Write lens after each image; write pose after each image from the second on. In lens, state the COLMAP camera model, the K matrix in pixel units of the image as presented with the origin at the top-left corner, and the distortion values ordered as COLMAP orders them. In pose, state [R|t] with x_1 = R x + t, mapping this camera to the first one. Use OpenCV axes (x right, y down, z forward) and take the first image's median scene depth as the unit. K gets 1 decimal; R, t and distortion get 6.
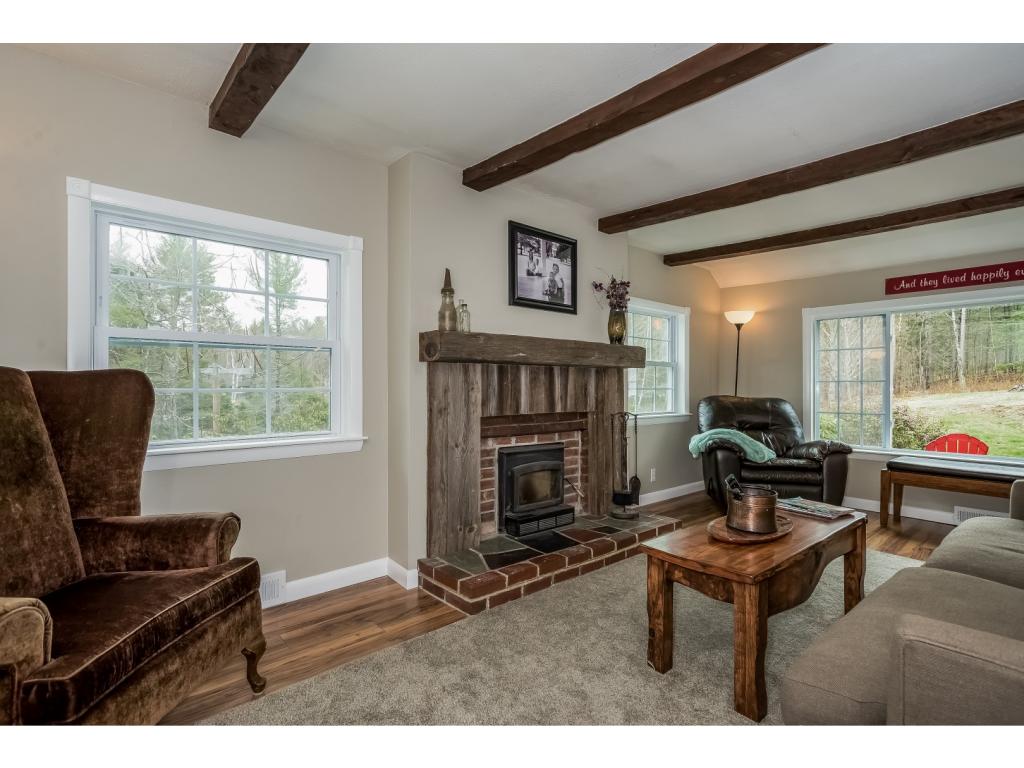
lens RADIAL K [[520.8, 0, 512.0], [0, 520.8, 384.0], [0, 0, 1]] dist [0.038297, 0.000139]
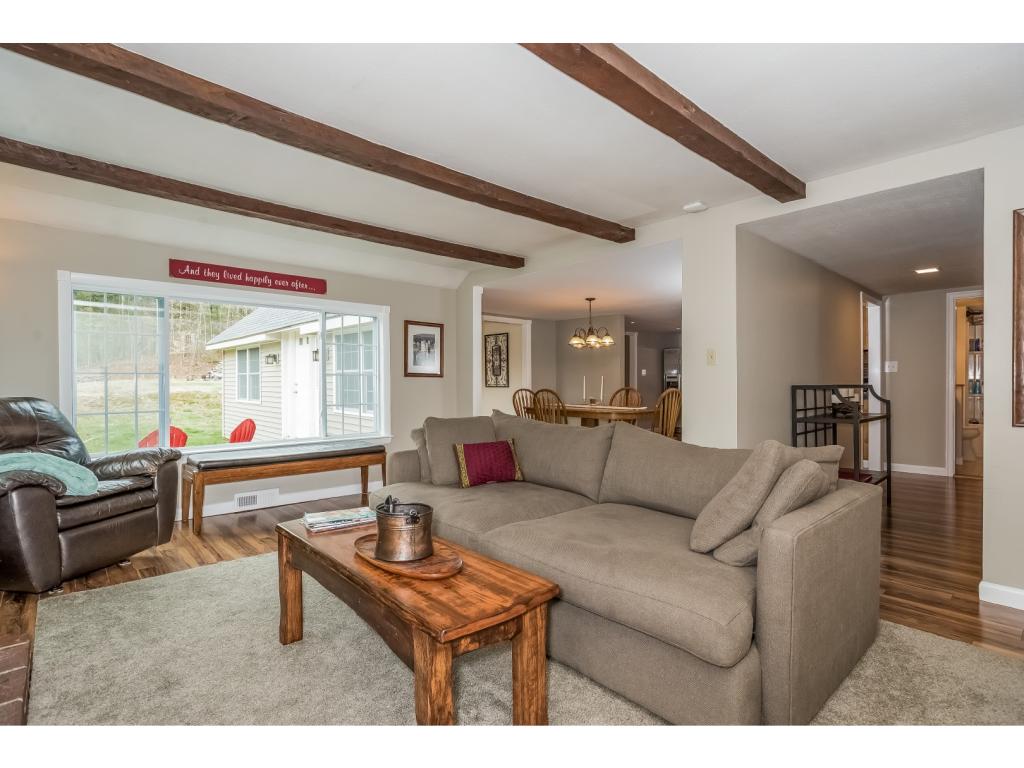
lens RADIAL K [[520.8, 0, 512.0], [0, 520.8, 384.0], [0, 0, 1]] dist [0.038297, 0.000139]
pose [[-0.011201, -0.012266, 0.999862, -0.236903], [-0.000234, 0.999925, 0.012265, 0.001446], [-0.999937, -0.000097, -0.011203, 0.534694]]
